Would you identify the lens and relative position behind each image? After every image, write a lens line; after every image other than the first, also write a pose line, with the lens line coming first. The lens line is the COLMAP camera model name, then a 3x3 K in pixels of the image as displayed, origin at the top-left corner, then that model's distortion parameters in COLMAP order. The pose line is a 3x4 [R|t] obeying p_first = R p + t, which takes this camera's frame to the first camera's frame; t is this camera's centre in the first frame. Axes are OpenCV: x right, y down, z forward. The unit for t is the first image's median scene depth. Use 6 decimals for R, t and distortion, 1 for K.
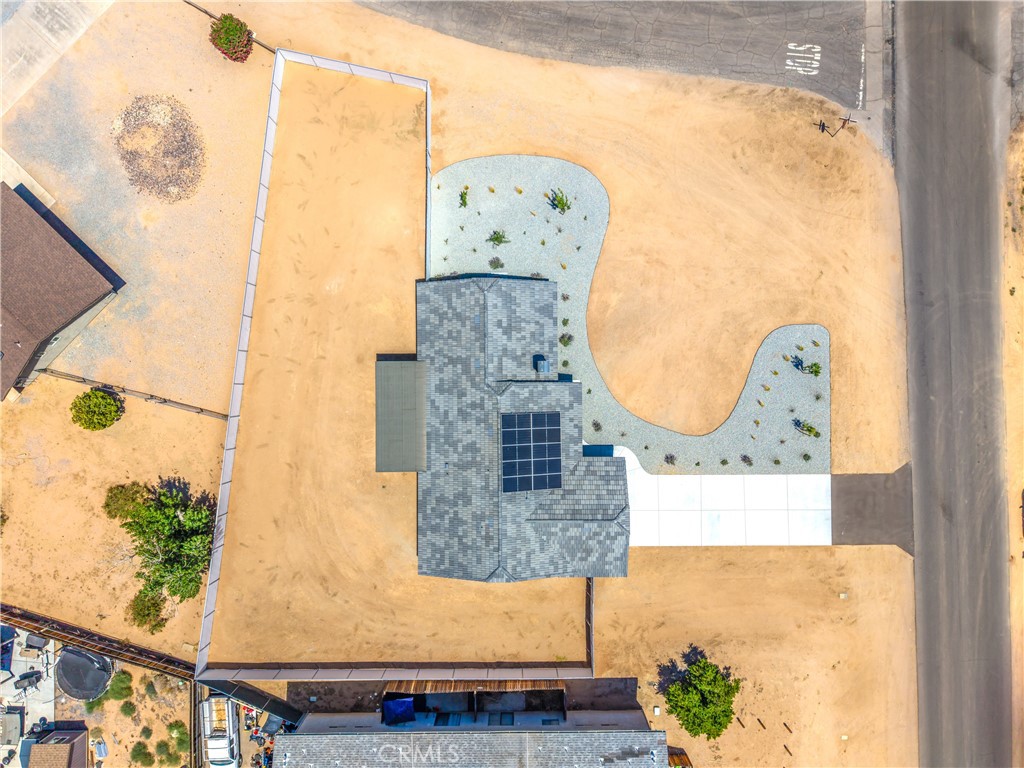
lens RADIAL K [[682.5, 0, 512.0], [0, 682.5, 384.0], [0, 0, 1]] dist [0.033520, -0.027326]
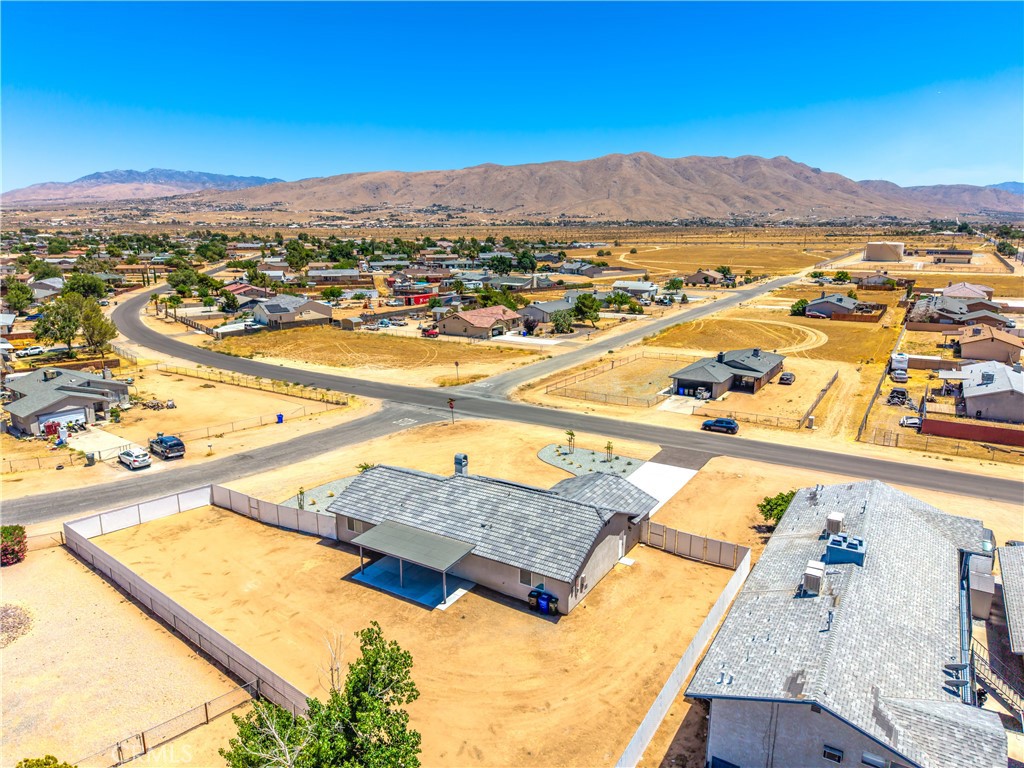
lens RADIAL K [[679.3, 0, 514.1], [0, 679.3, 401.4], [0, 0, 1]] dist [0.035001, -0.041087]
pose [[0.531610, -0.207590, 0.821156, -0.774295], [0.846850, 0.147853, -0.510867, 0.581596], [-0.015359, 0.966978, 0.254398, 0.535304]]
